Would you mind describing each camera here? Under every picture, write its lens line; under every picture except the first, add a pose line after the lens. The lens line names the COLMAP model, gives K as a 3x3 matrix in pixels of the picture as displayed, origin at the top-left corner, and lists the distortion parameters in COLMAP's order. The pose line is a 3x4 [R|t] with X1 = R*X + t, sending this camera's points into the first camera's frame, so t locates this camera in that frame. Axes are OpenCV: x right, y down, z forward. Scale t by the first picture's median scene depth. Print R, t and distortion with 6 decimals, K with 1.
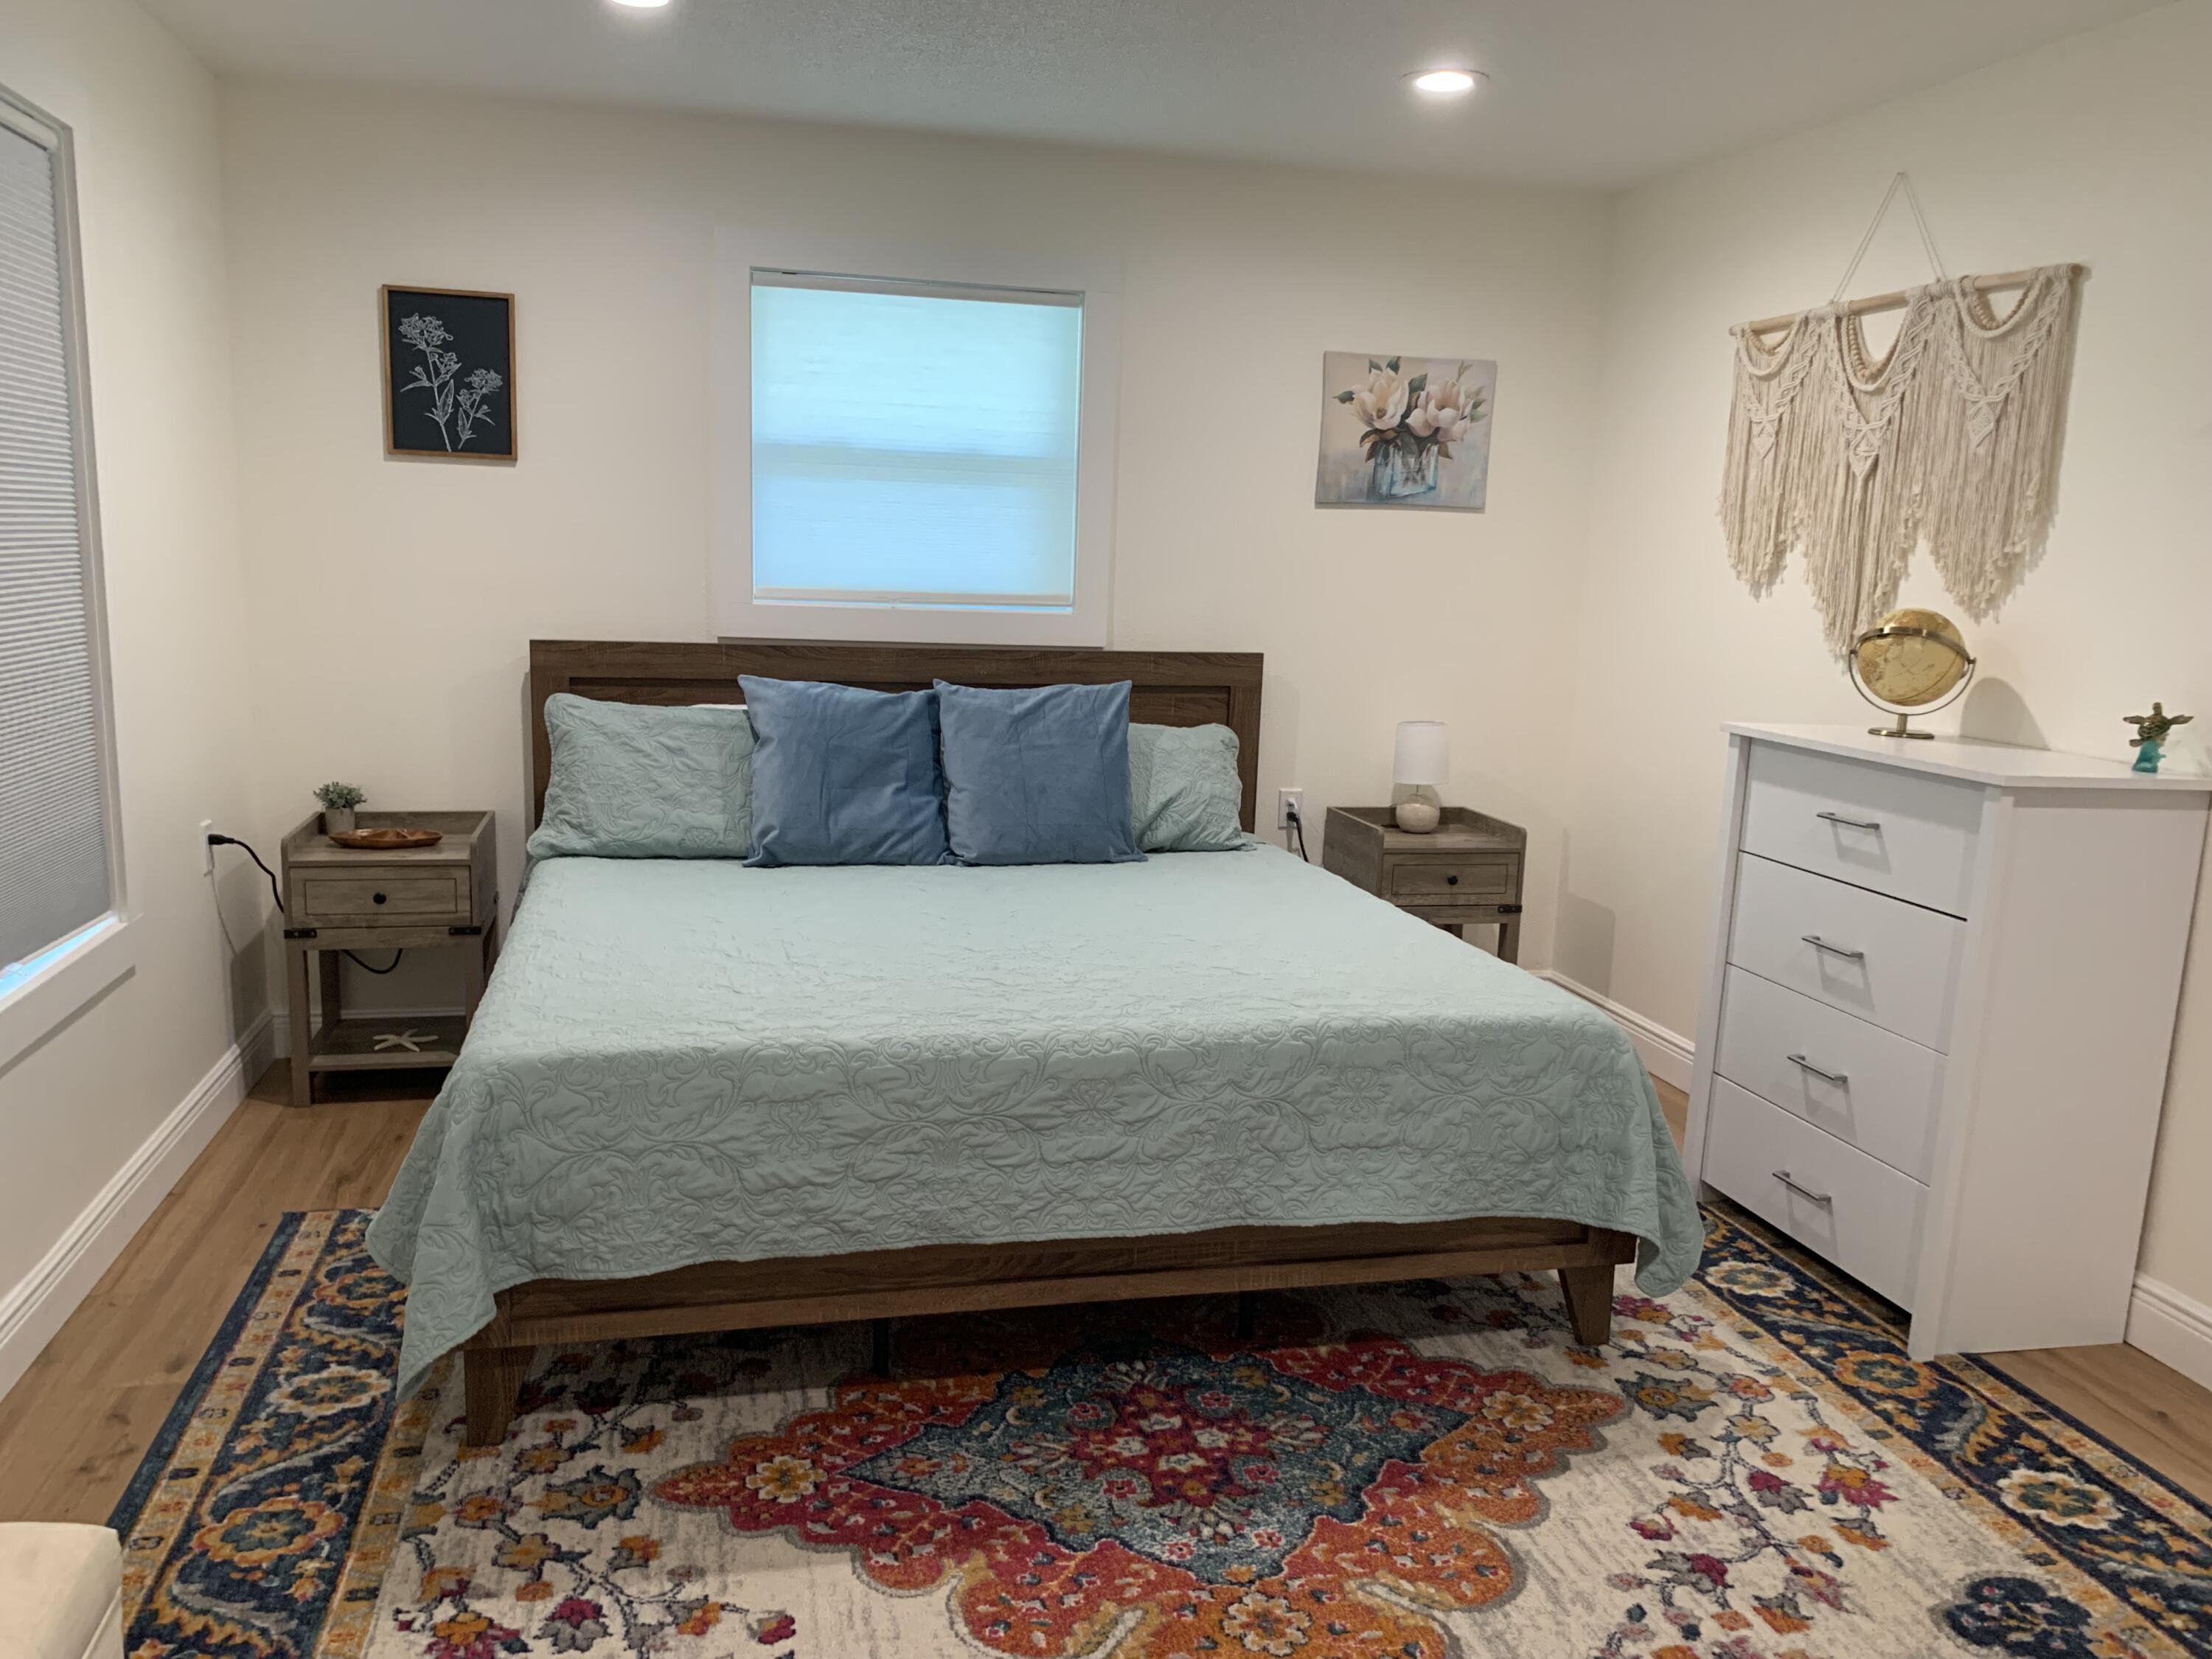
lens RADIAL K [[1655.5, 0, 1103.1], [0, 1655.5, 851.5], [0, 0, 1]] dist [0.008310, -0.012206]
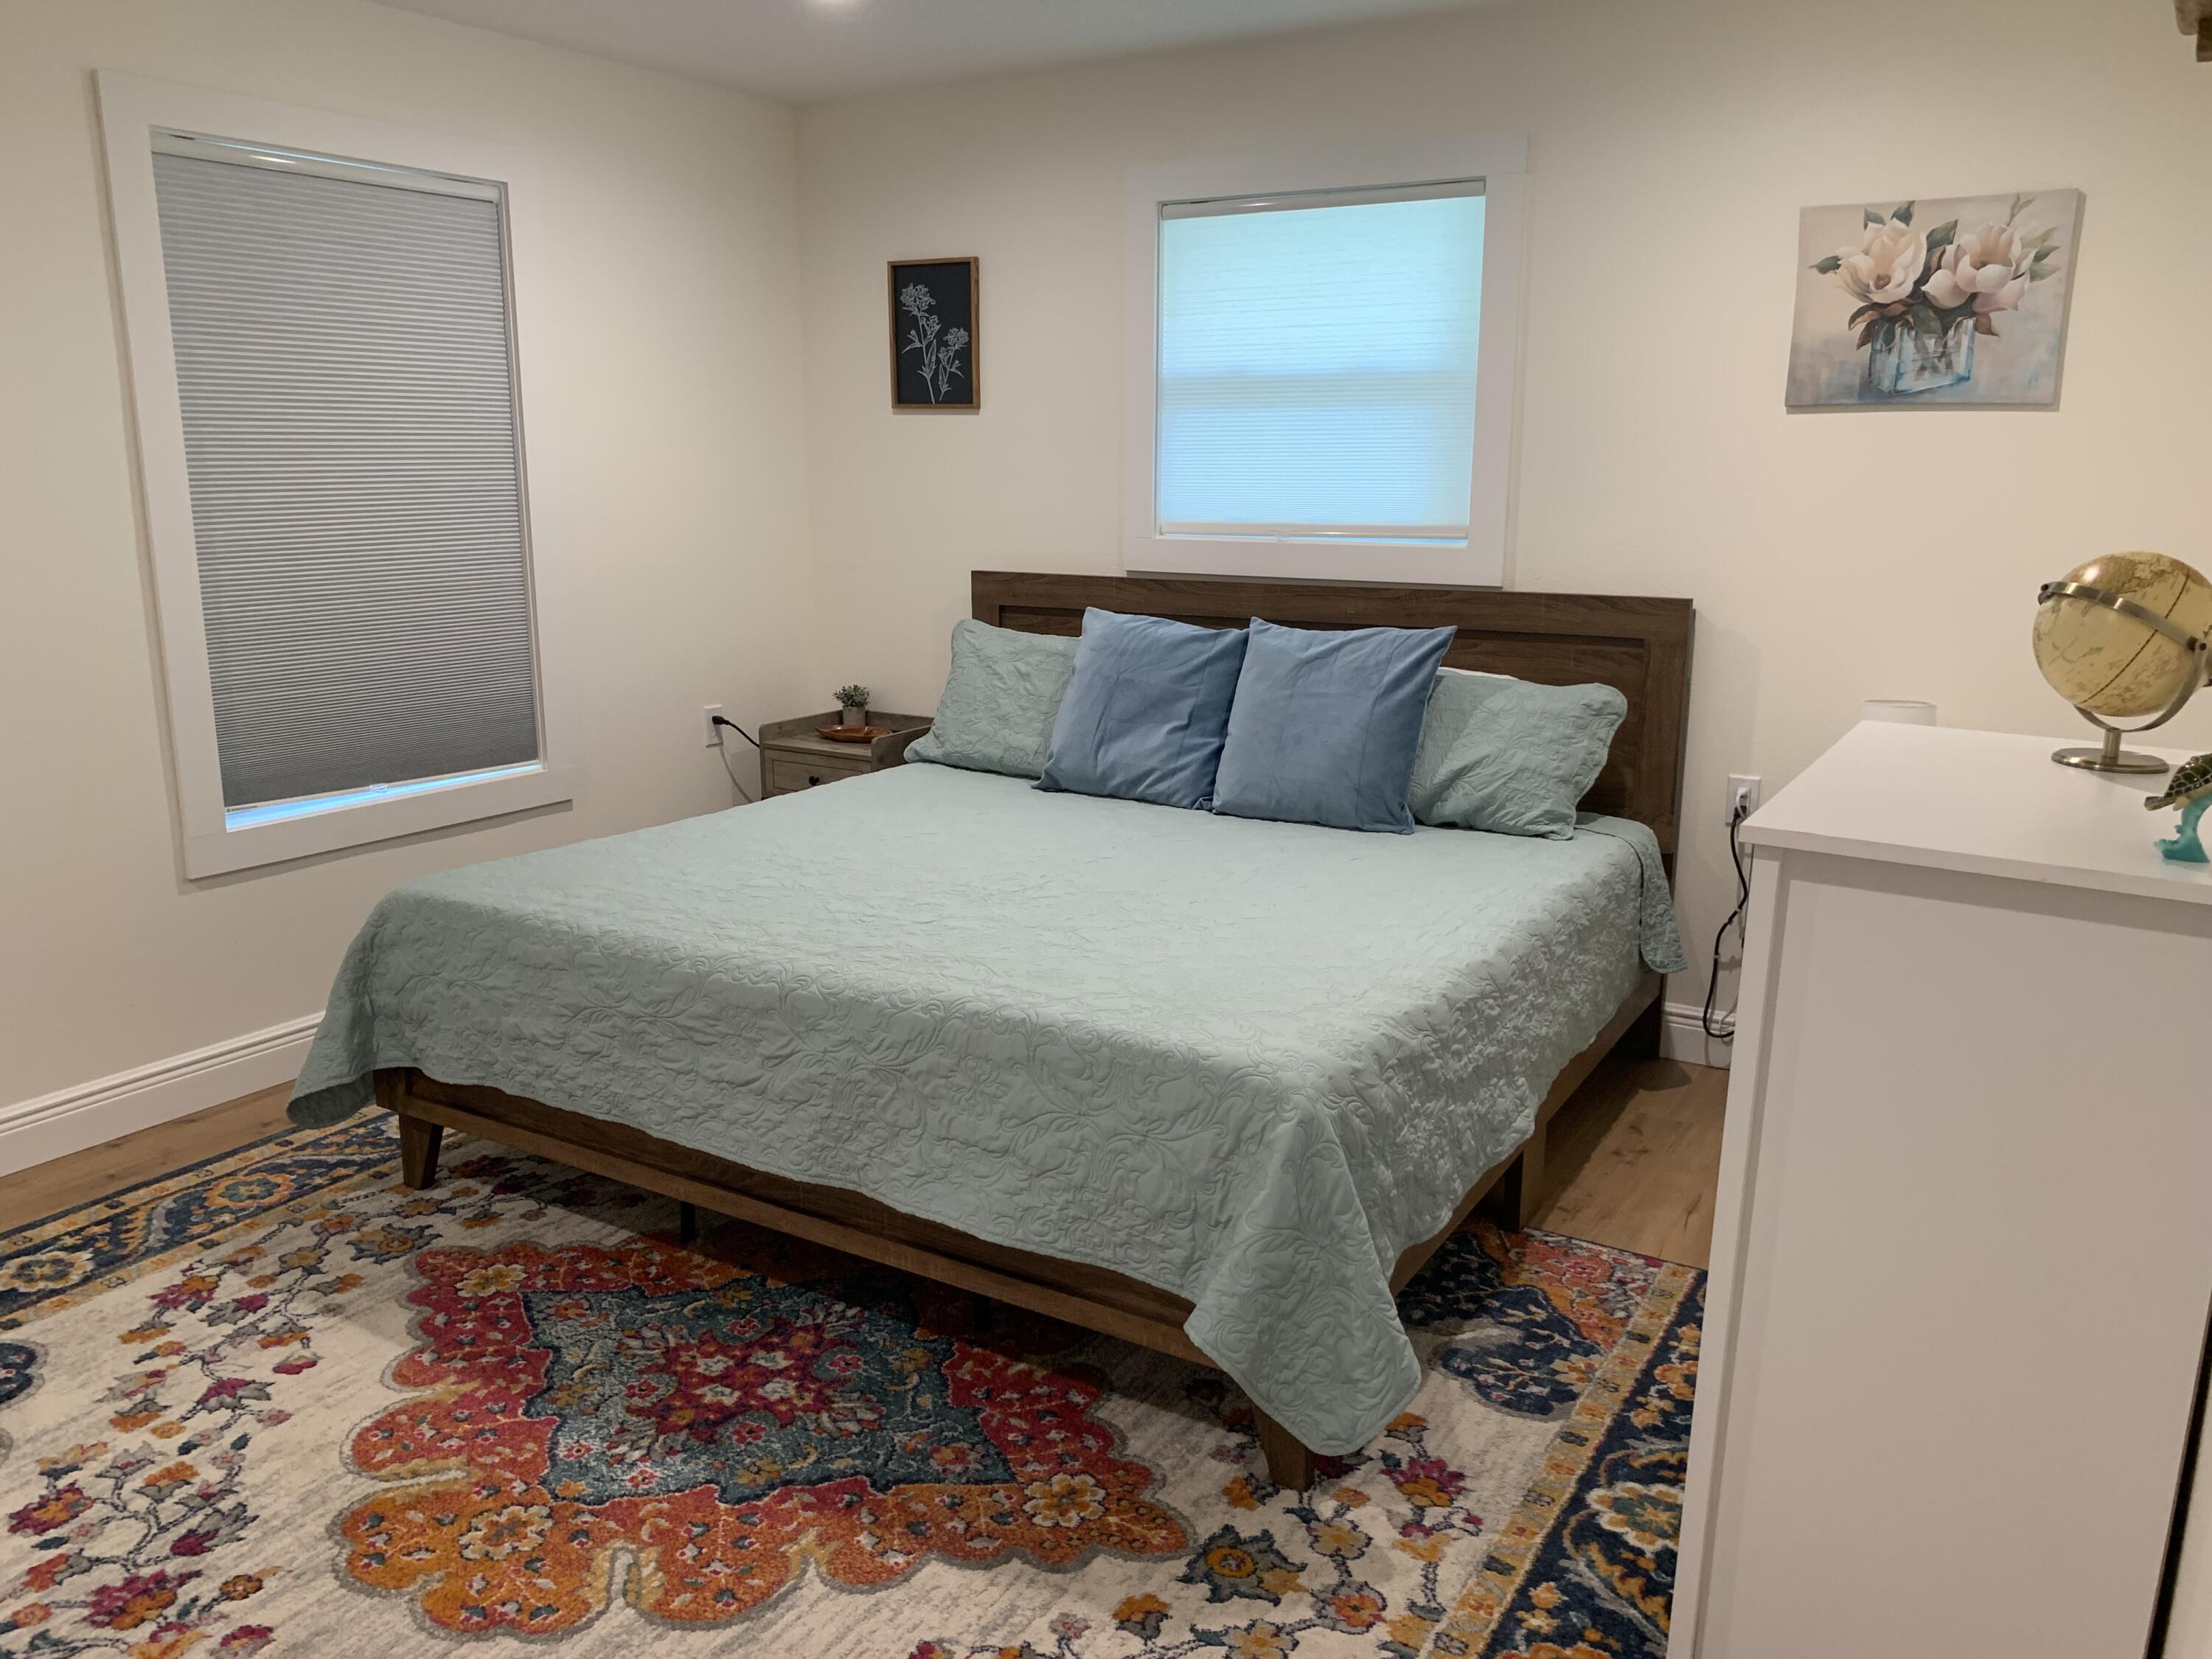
lens RADIAL K [[1664.4, 0, 1110.8], [0, 1664.4, 839.6], [0, 0, 1]] dist [0.029978, -0.051771]
pose [[0.713076, 0.128979, -0.689120, 0.765129], [-0.107983, 0.991408, 0.073820, -0.057824], [0.692721, 0.021774, 0.720877, 0.373999]]
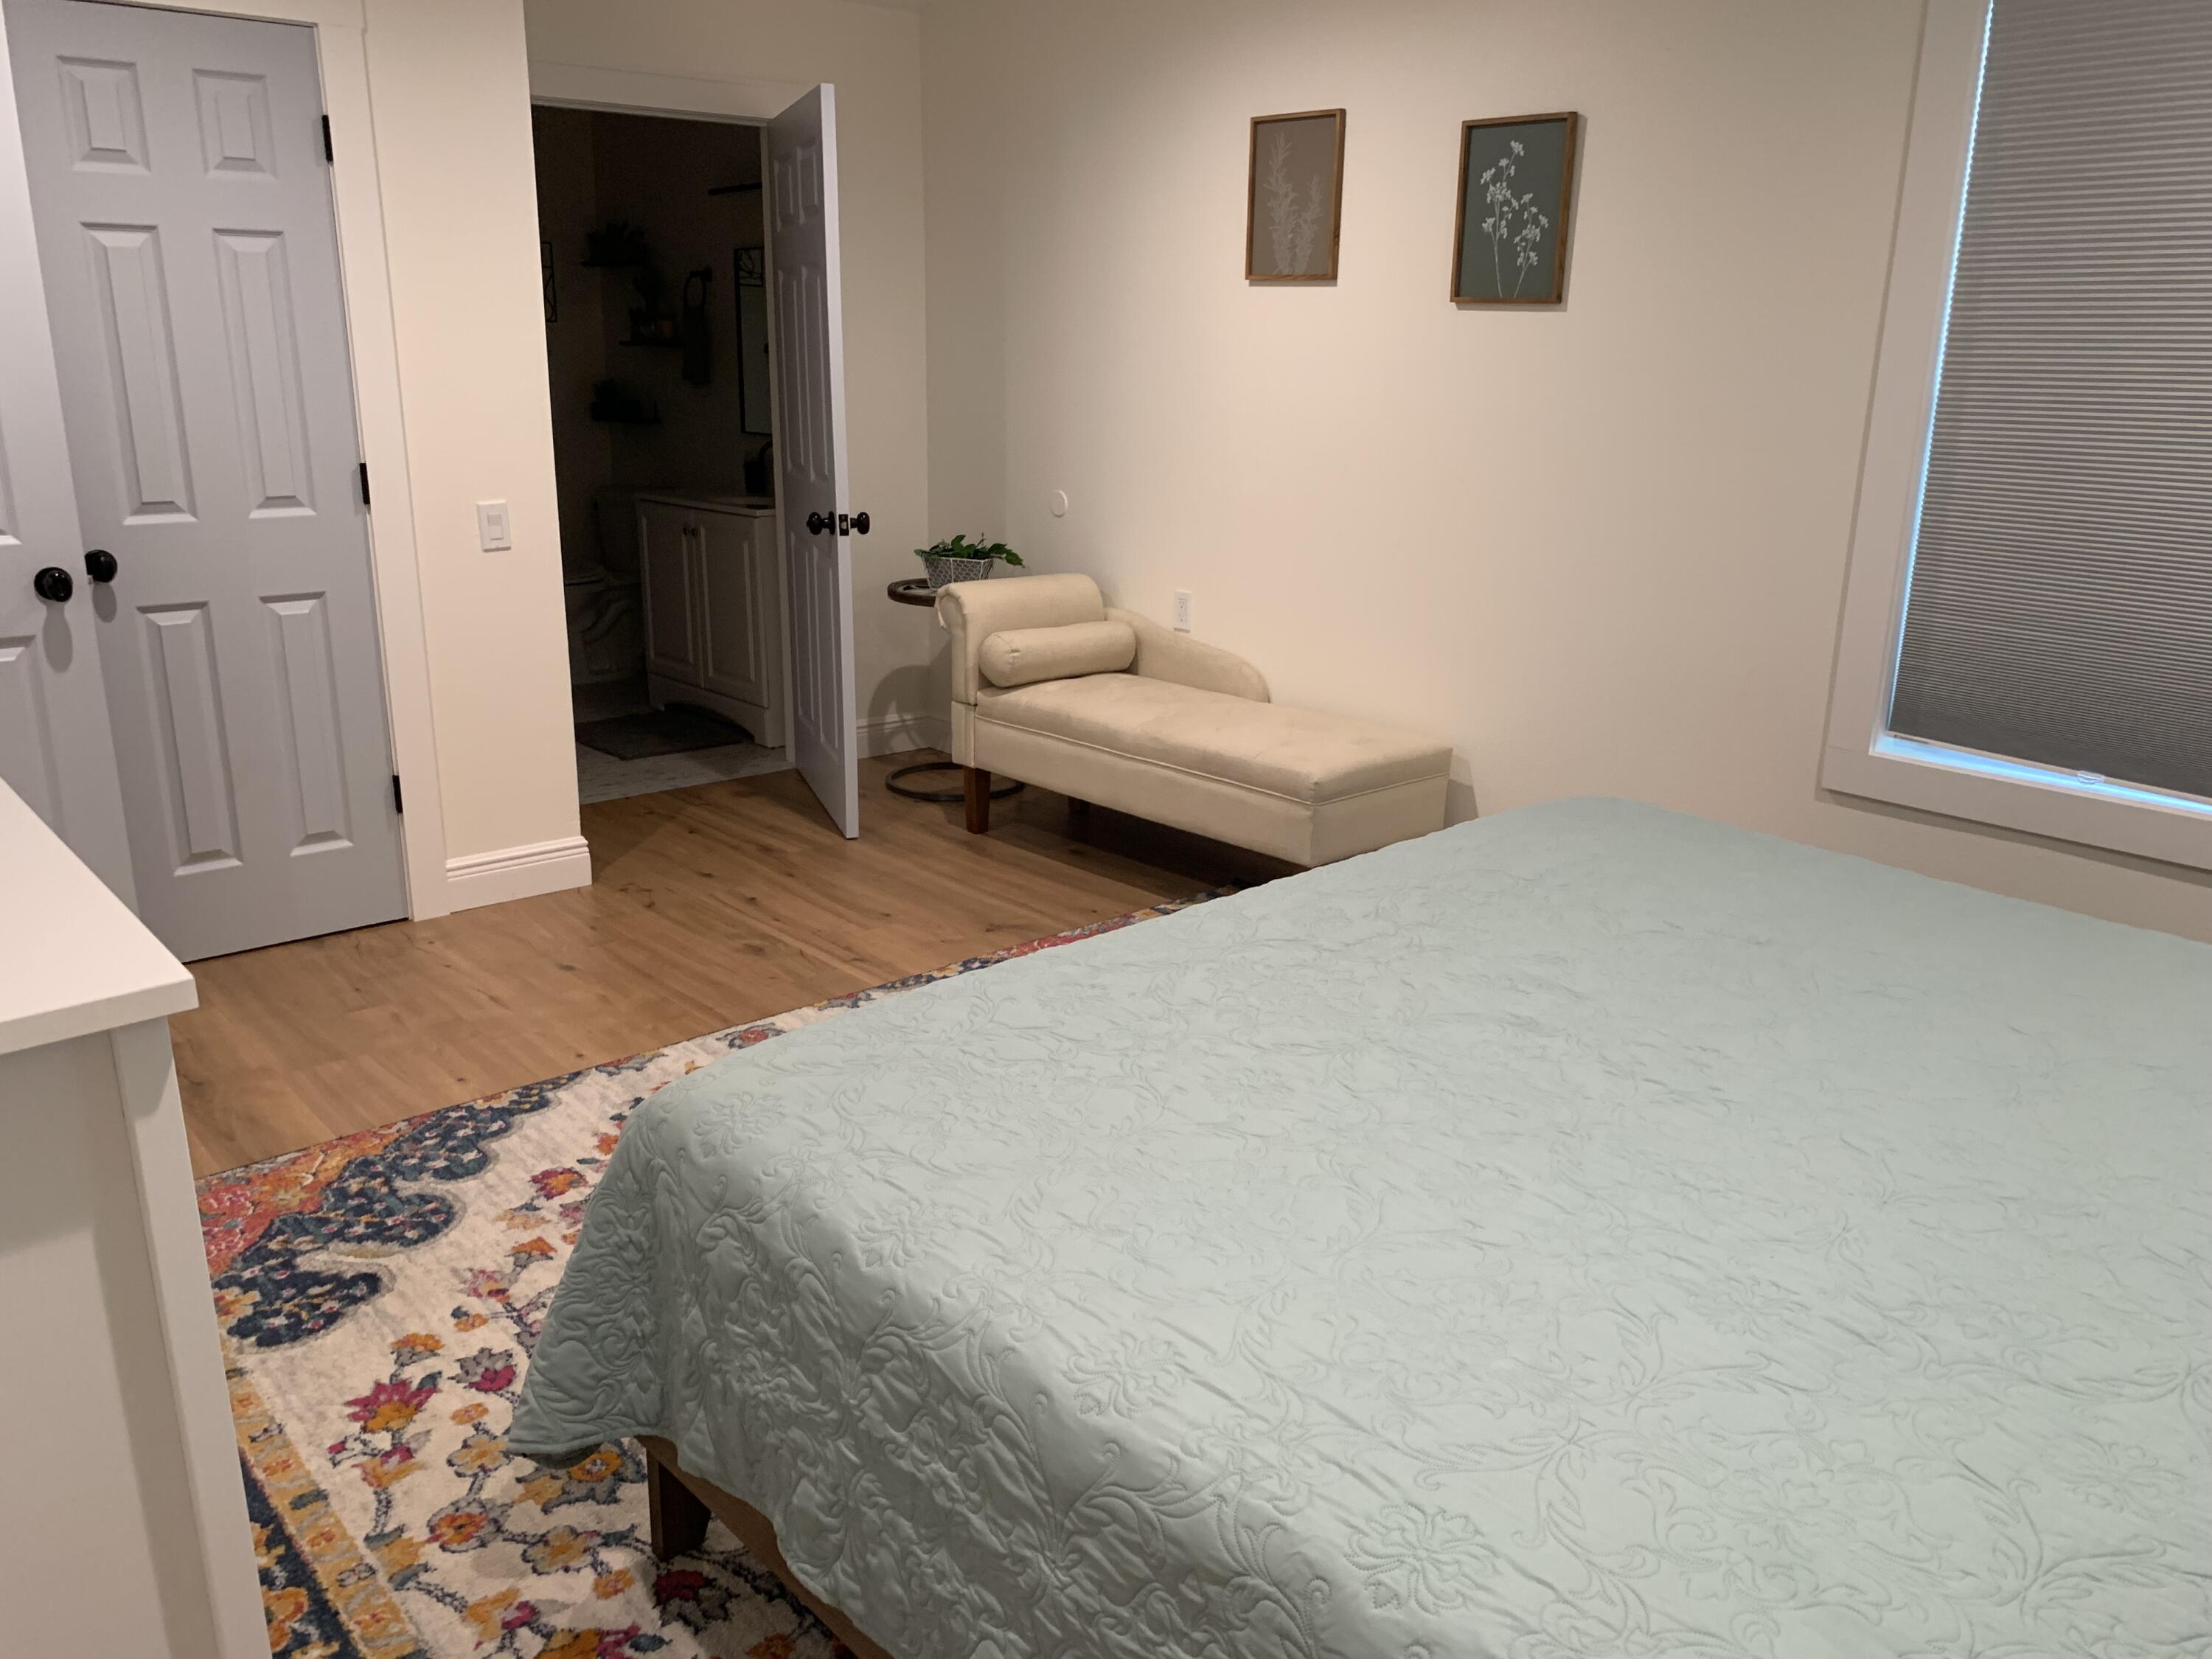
lens RADIAL K [[1711.2, 0, 1106.0], [0, 1711.2, 829.5], [0, 0, 1]] dist [0.005994, -0.001817]
pose [[-0.881829, 0.088000, -0.463286, 0.450773], [-0.125464, 0.903243, 0.410379, -0.277032], [0.454573, 0.420010, -0.785465, 1.546457]]
